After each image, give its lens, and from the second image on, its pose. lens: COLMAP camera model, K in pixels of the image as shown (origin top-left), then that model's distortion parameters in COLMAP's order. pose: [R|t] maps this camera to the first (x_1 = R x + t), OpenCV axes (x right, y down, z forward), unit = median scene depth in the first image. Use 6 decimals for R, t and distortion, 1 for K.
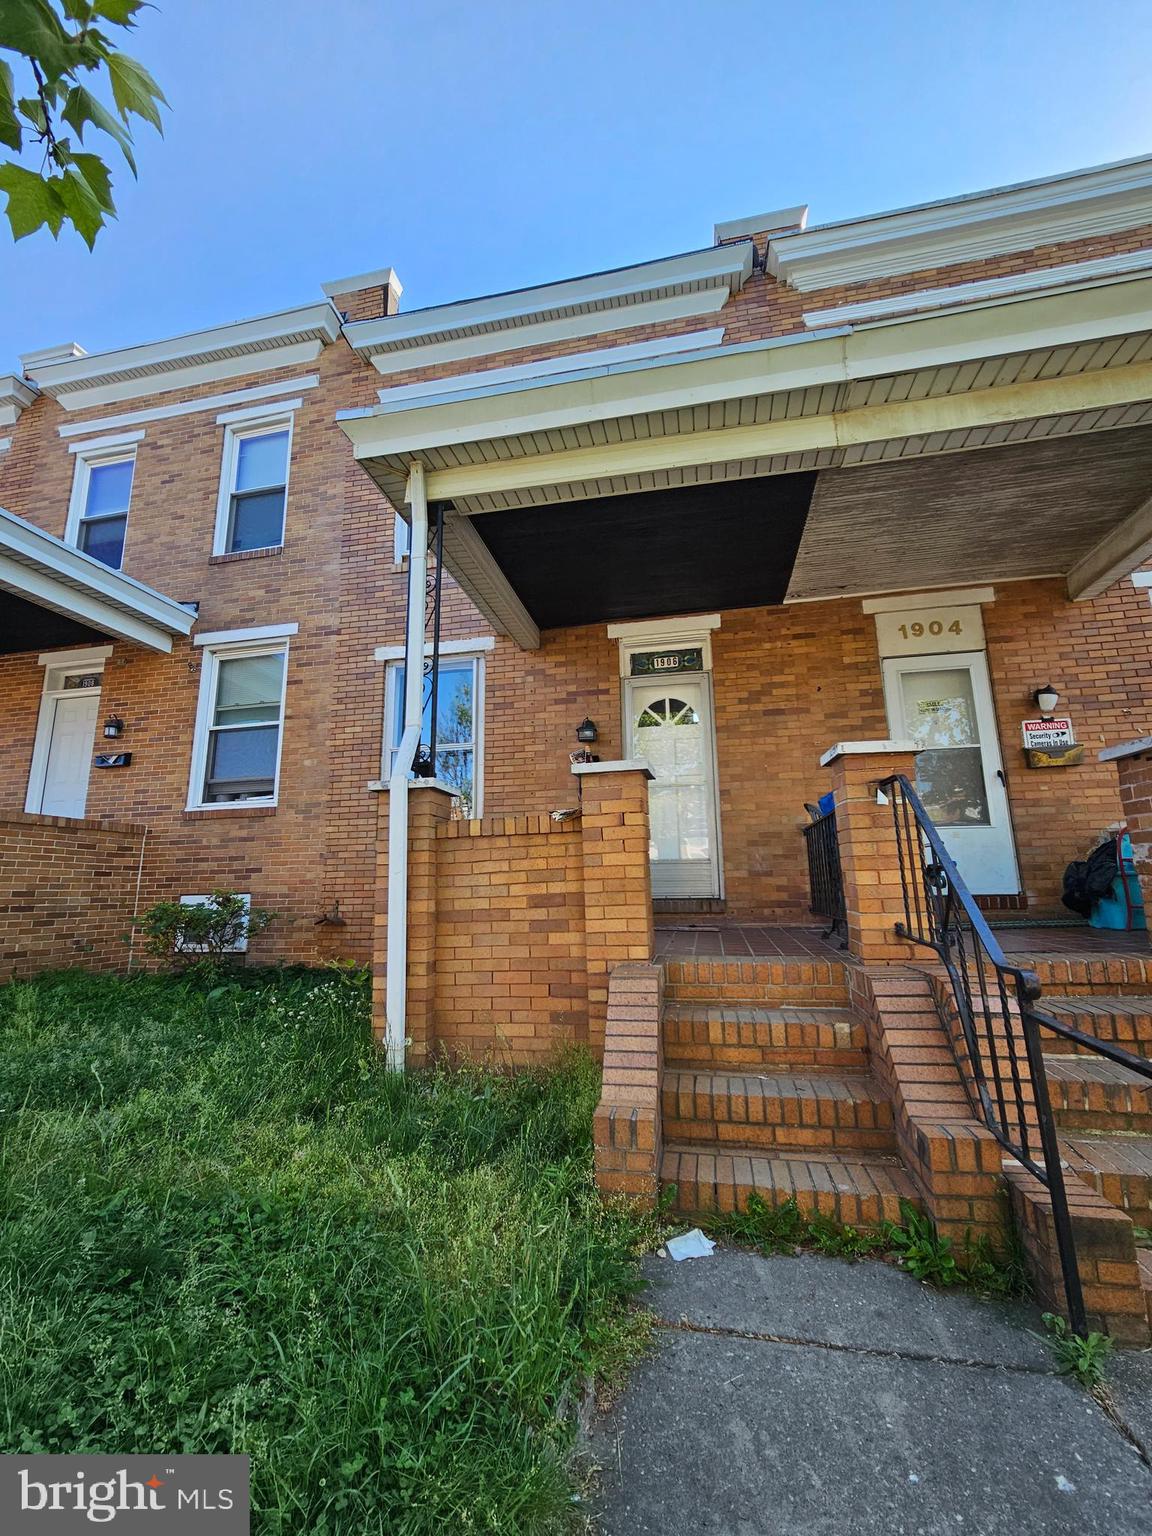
lens RADIAL K [[608.6, 0, 576.0], [0, 608.6, 768.0], [0, 0, 1]] dist [-0.003012, -0.000403]
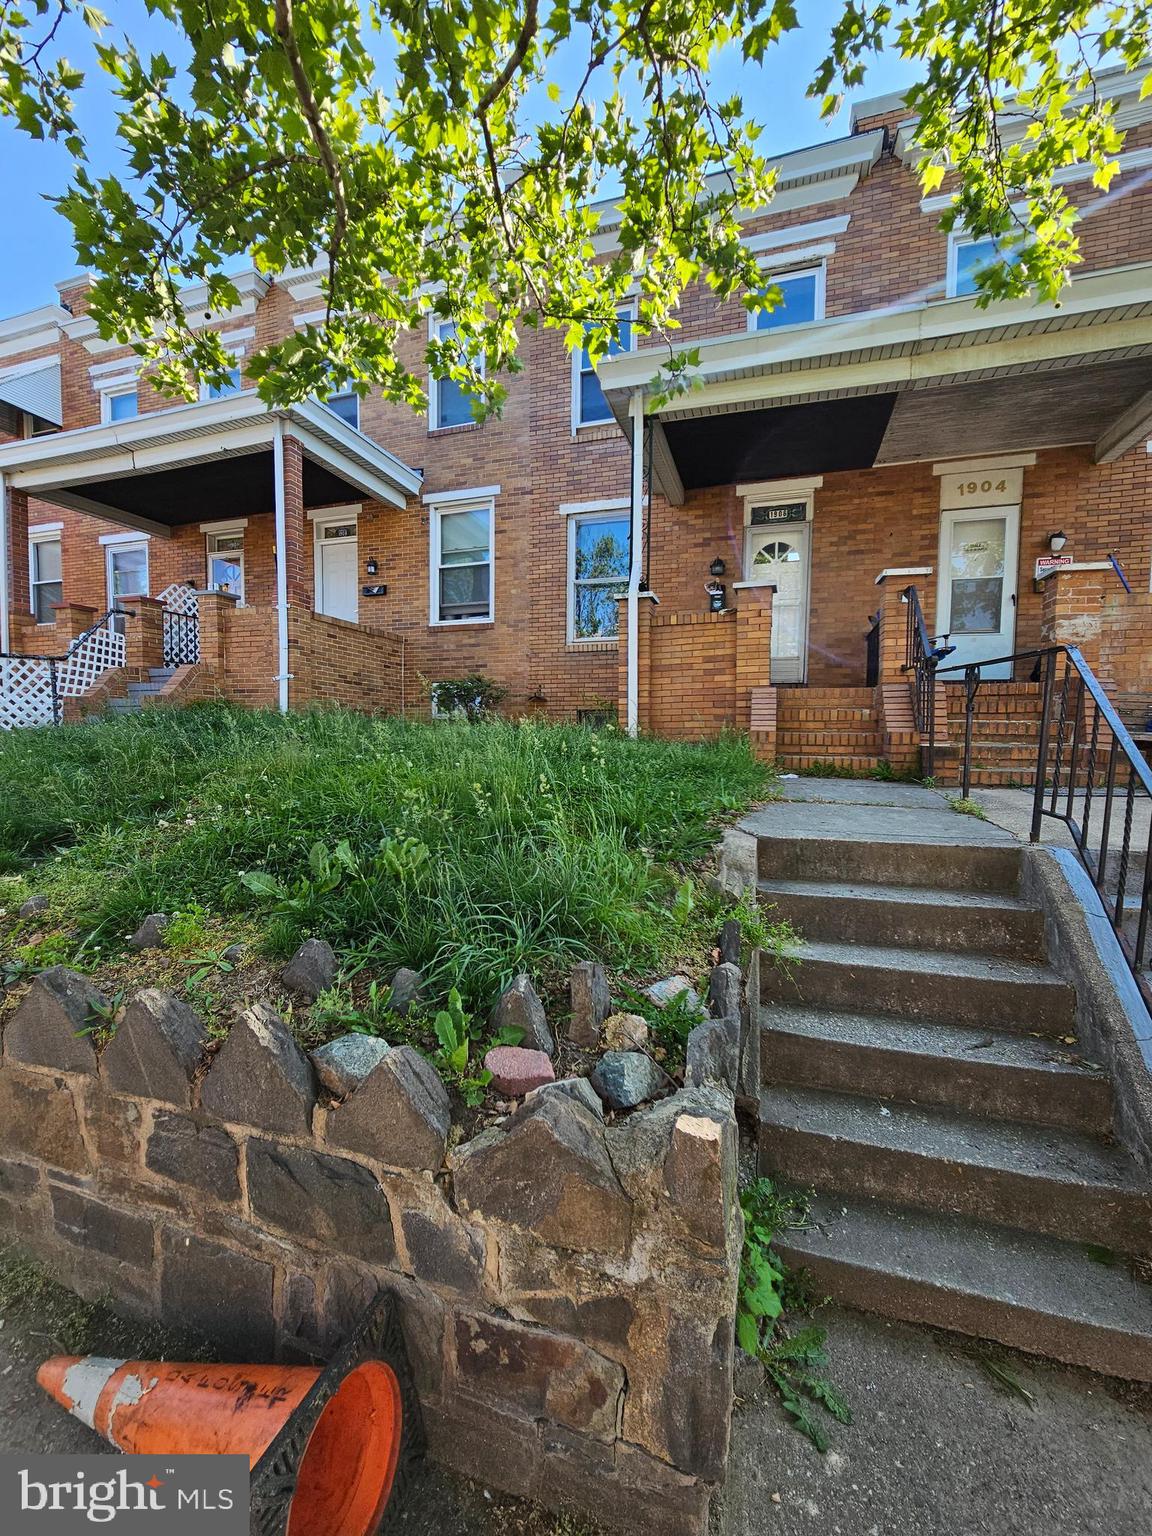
lens RADIAL K [[608.6, 0, 576.0], [0, 608.6, 768.0], [0, 0, 1]] dist [-0.003012, -0.000403]
pose [[0.993786, 0.031759, -0.106680, -0.144236], [-0.004742, 0.969640, 0.244491, 0.048747], [0.111206, -0.242466, 0.963765, -0.522676]]
